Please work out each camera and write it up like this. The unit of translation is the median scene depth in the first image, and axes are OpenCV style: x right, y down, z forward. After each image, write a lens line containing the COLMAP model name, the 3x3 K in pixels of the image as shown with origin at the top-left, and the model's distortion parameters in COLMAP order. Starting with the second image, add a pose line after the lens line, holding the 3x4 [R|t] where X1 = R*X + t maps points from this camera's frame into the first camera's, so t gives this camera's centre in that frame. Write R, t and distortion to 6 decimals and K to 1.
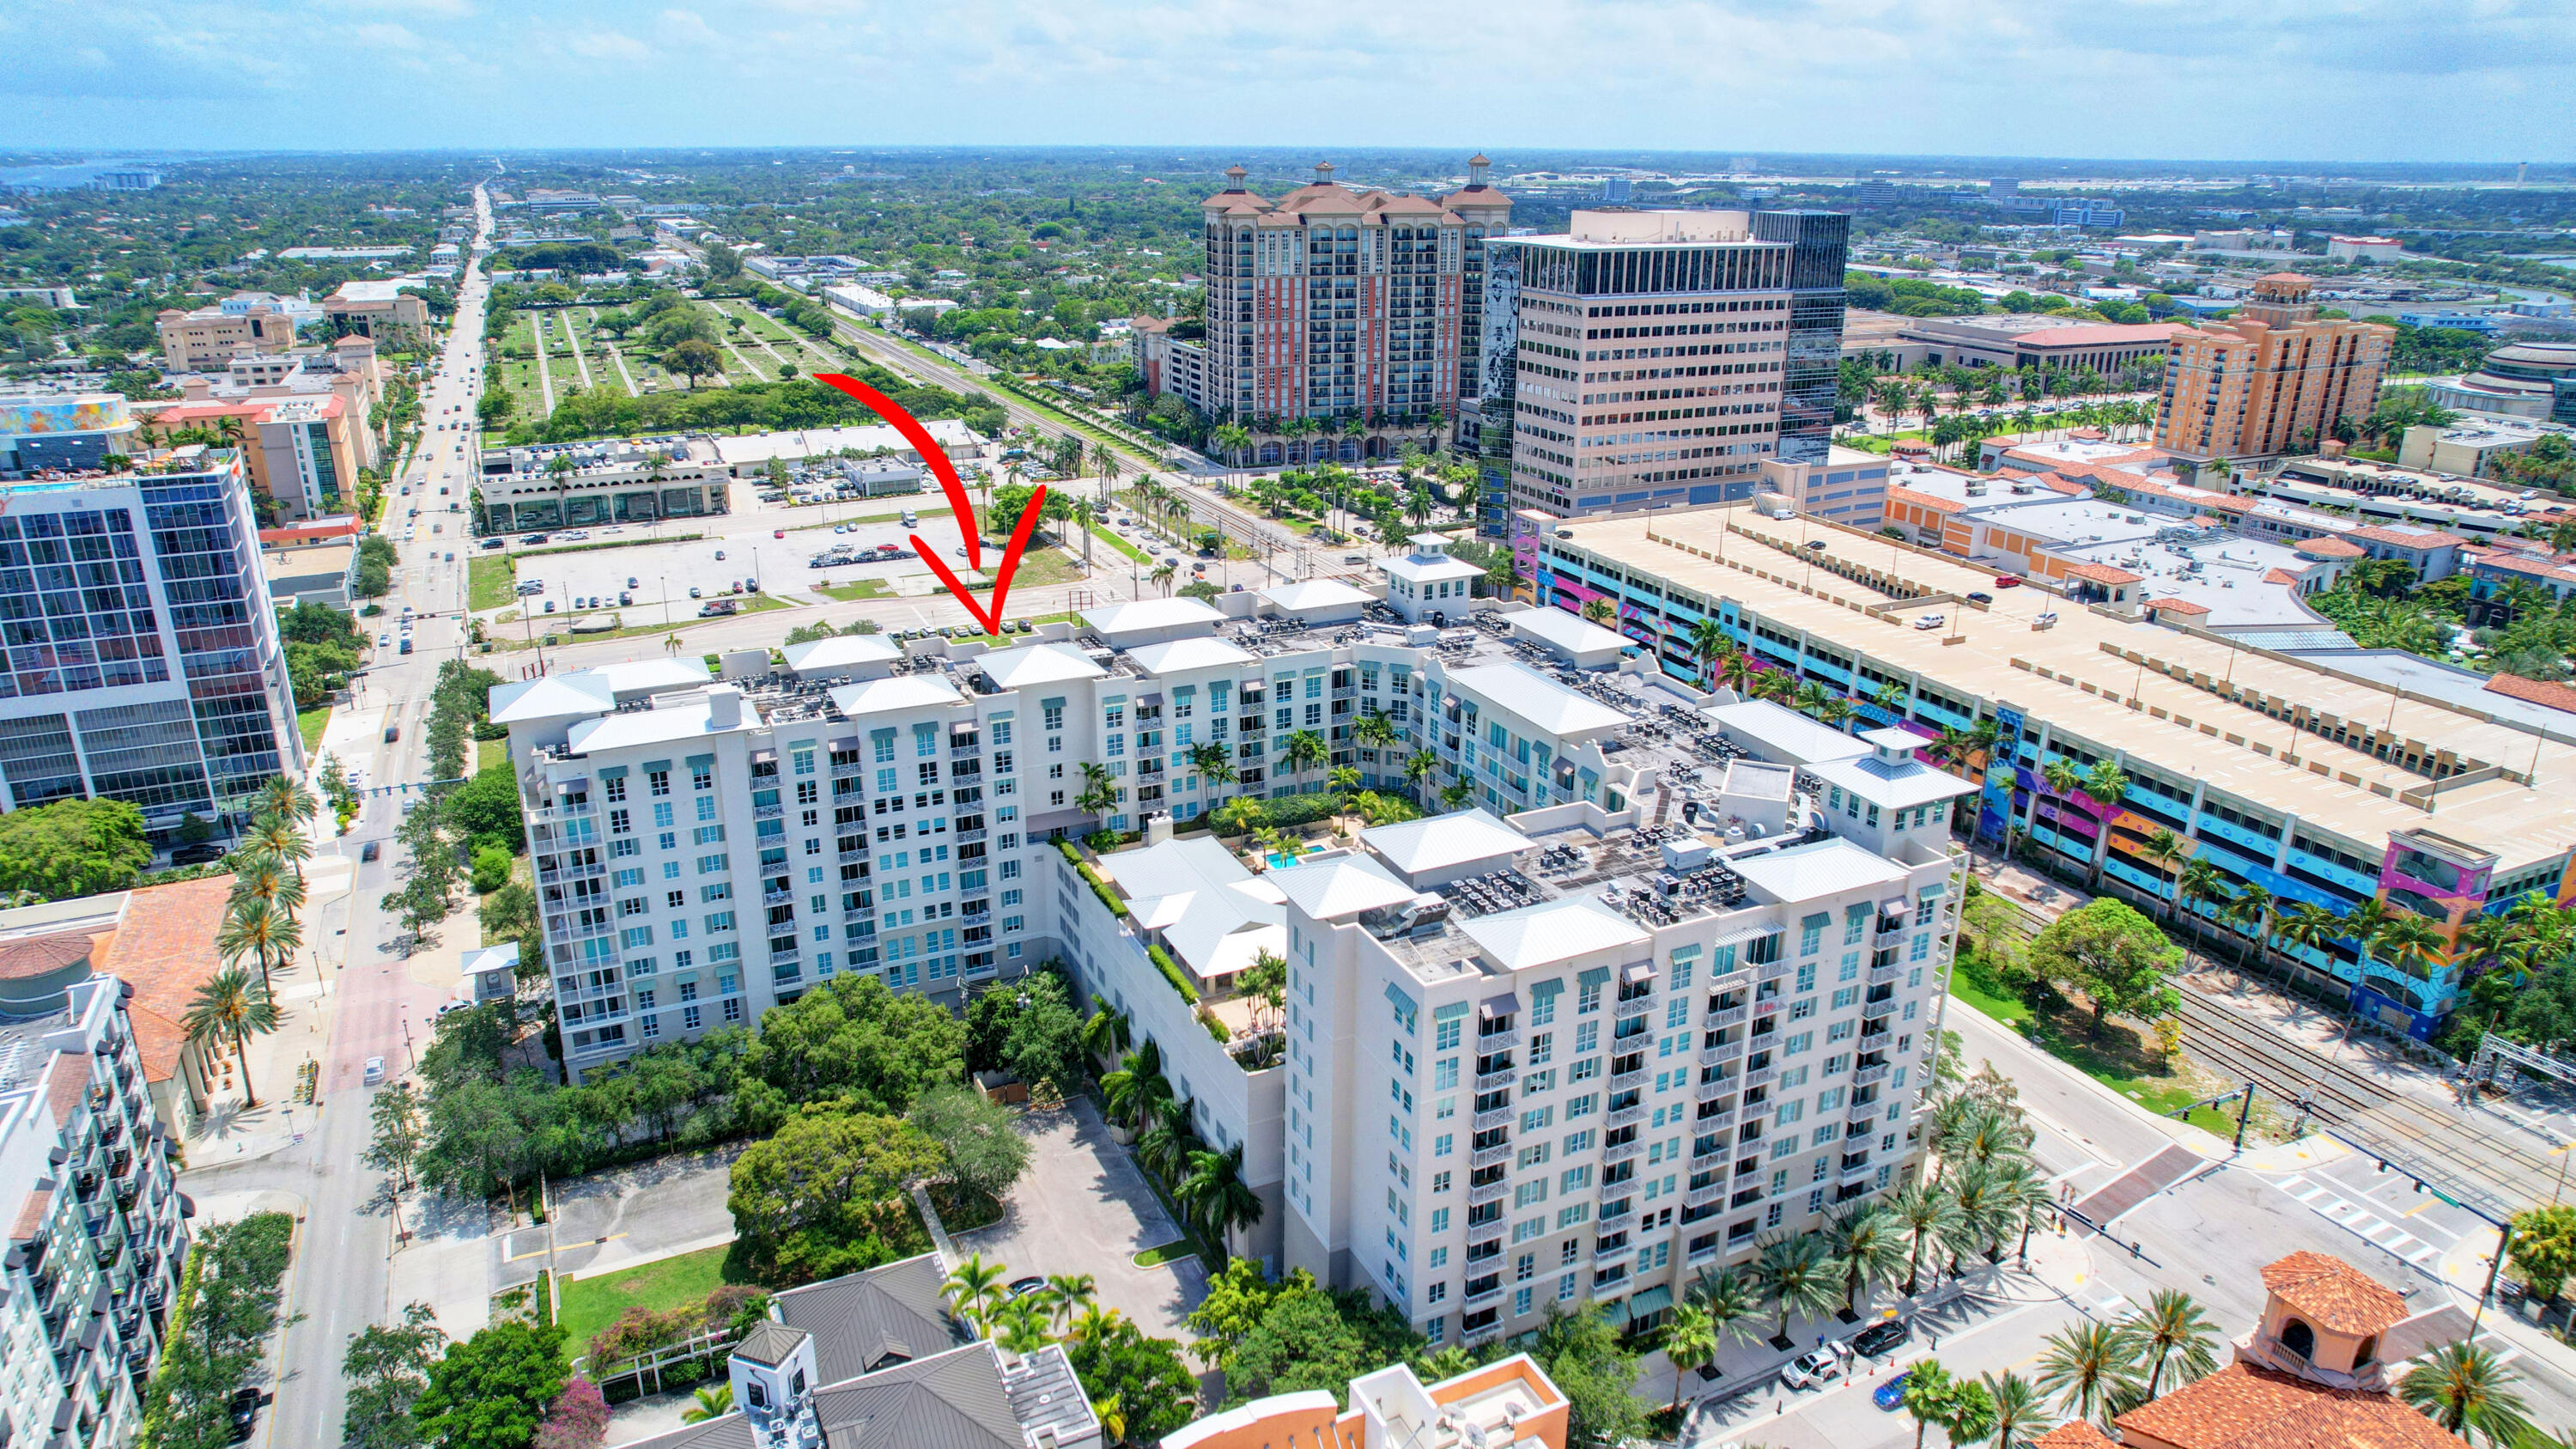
lens RADIAL K [[1637.5, 0, 1292.6], [0, 1637.5, 739.2], [0, 0, 1]] dist [-0.062020, 0.052172]
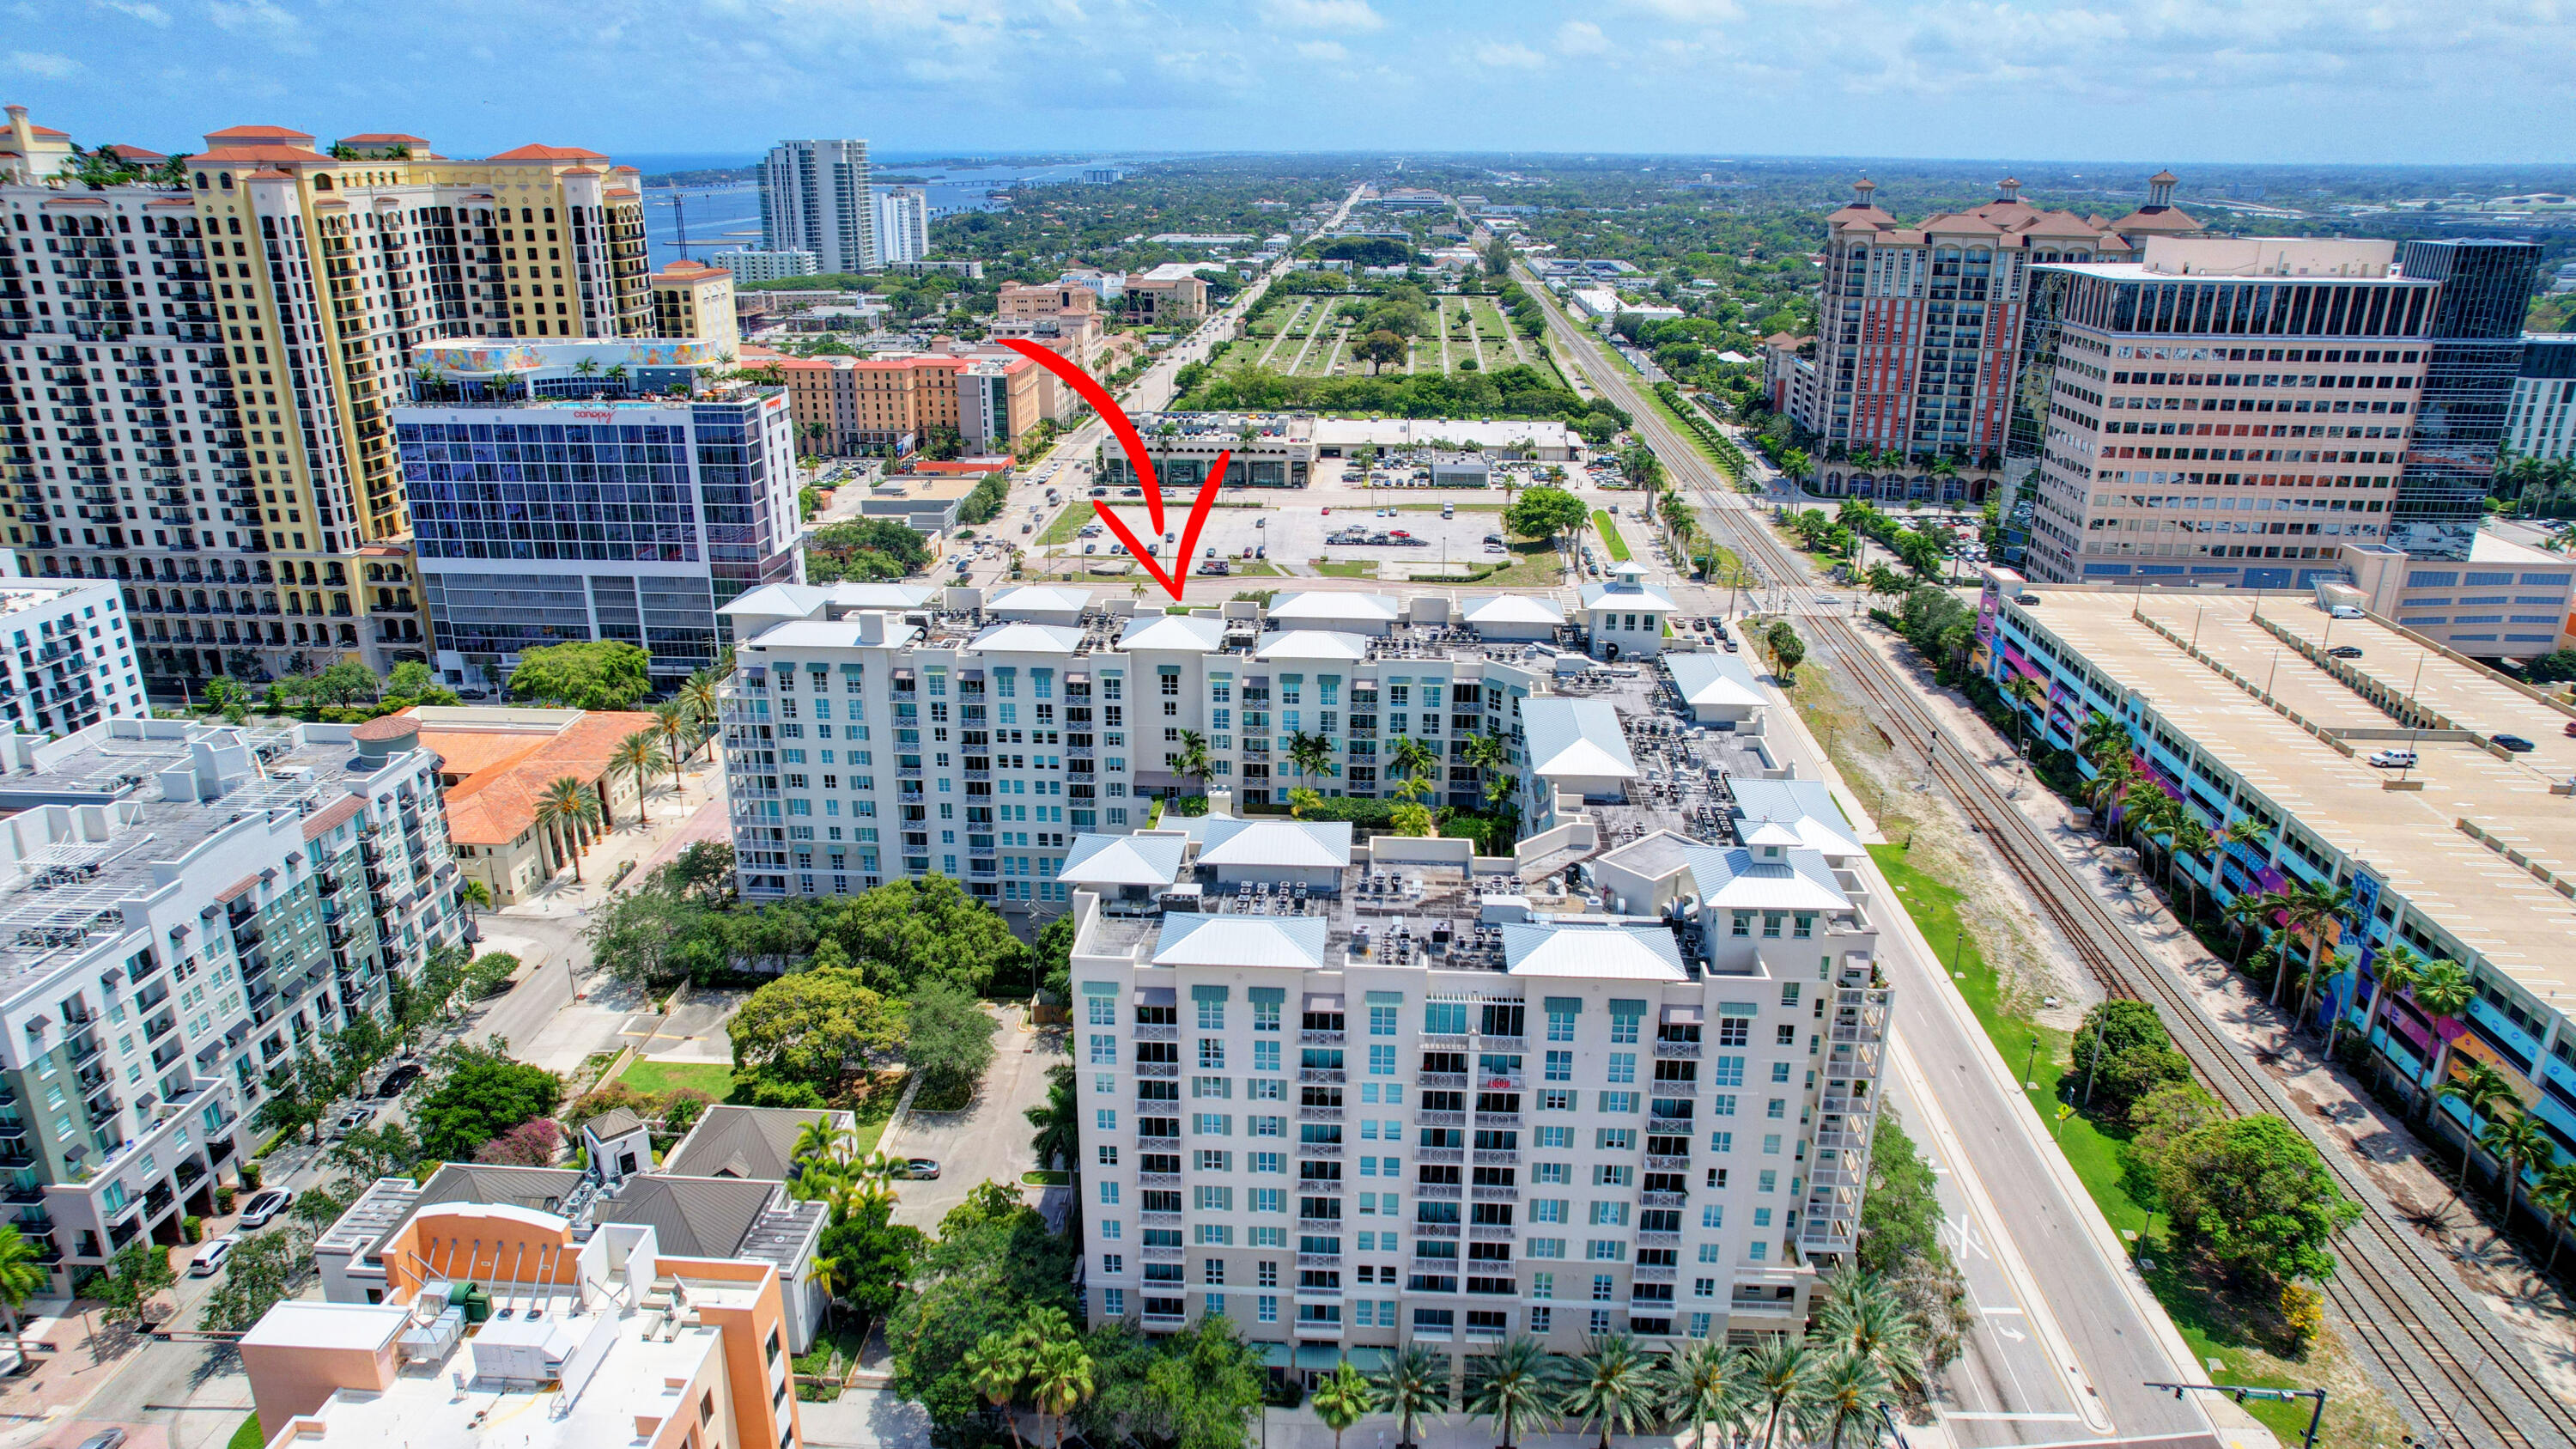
lens RADIAL K [[1637.5, 0, 1288.0], [0, 1637.5, 730.2], [0, 0, 1]] dist [-0.062020, 0.052172]
pose [[0.874883, 0.163764, -0.455809, 0.340402], [-0.168178, 0.985263, 0.031185, -0.024352], [0.454199, 0.049374, 0.889531, 0.067035]]
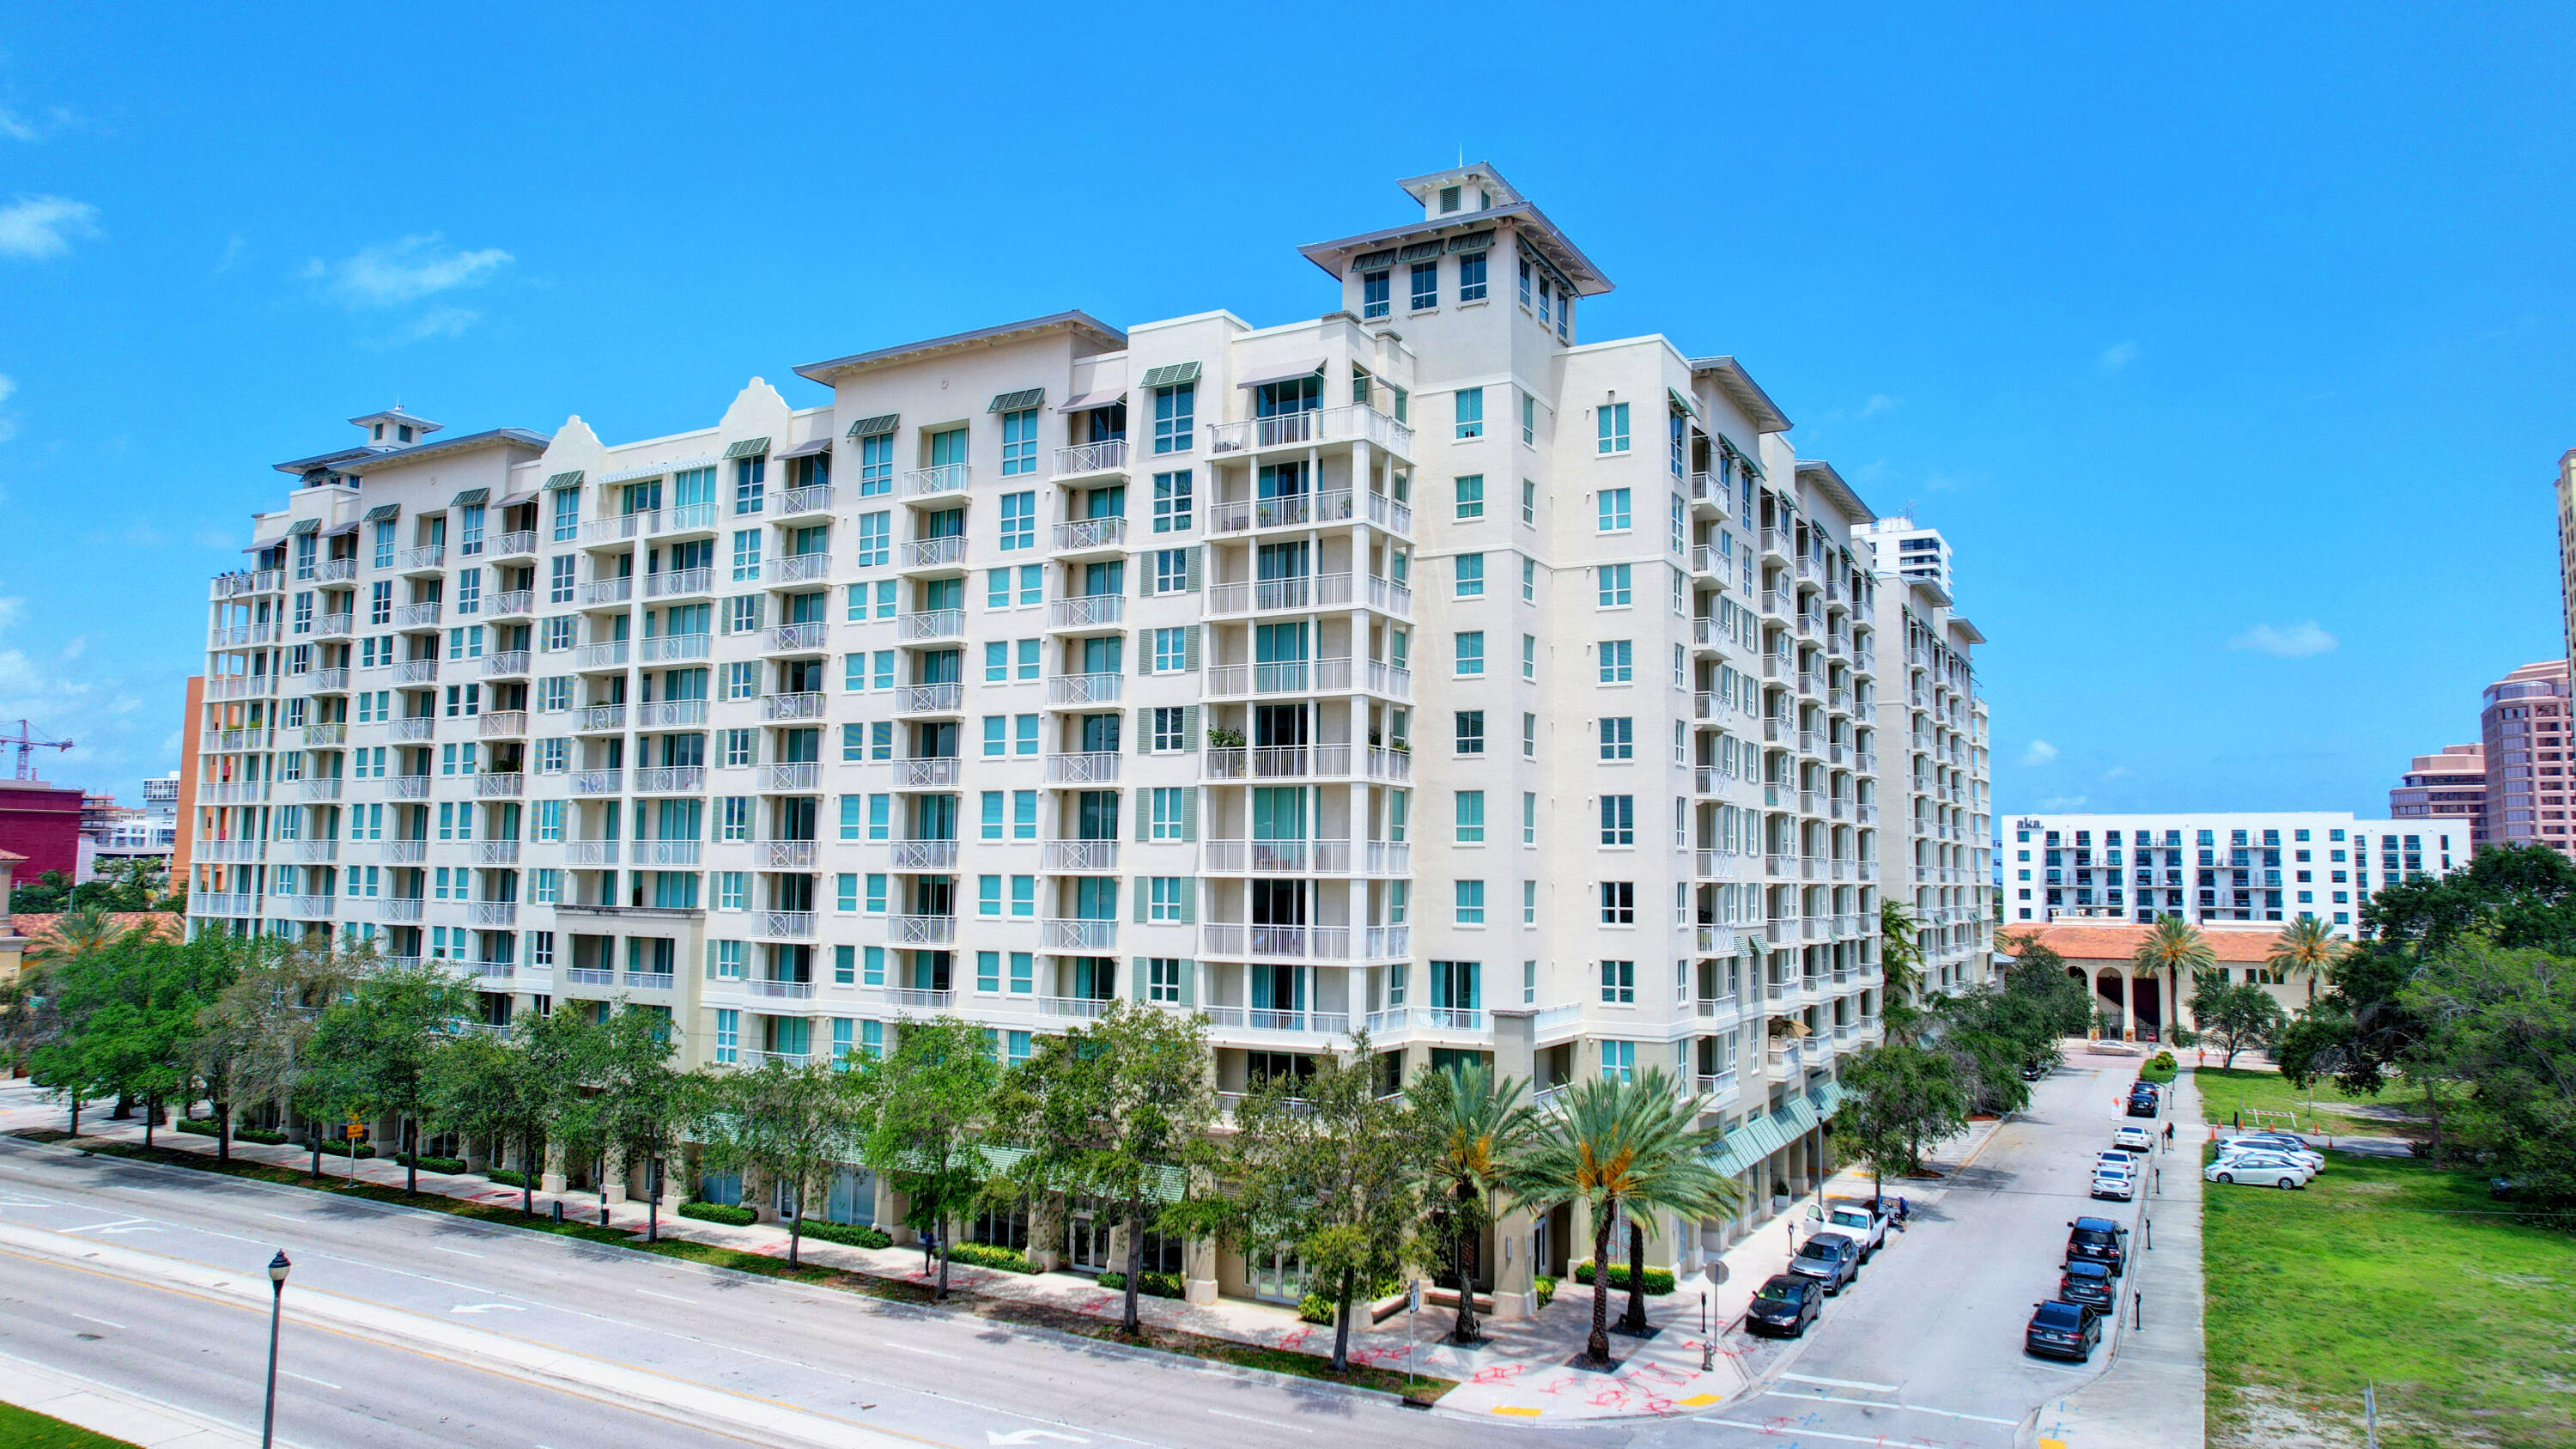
lens RADIAL K [[1637.5, 0, 1296.2], [0, 1637.5, 730.6], [0, 0, 1]] dist [-0.062020, 0.052172]
pose [[-0.814749, -0.067761, -0.575841, 0.290839], [-0.217788, 0.956189, 0.195628, -0.066335], [0.537357, 0.284799, -0.793811, 1.218835]]
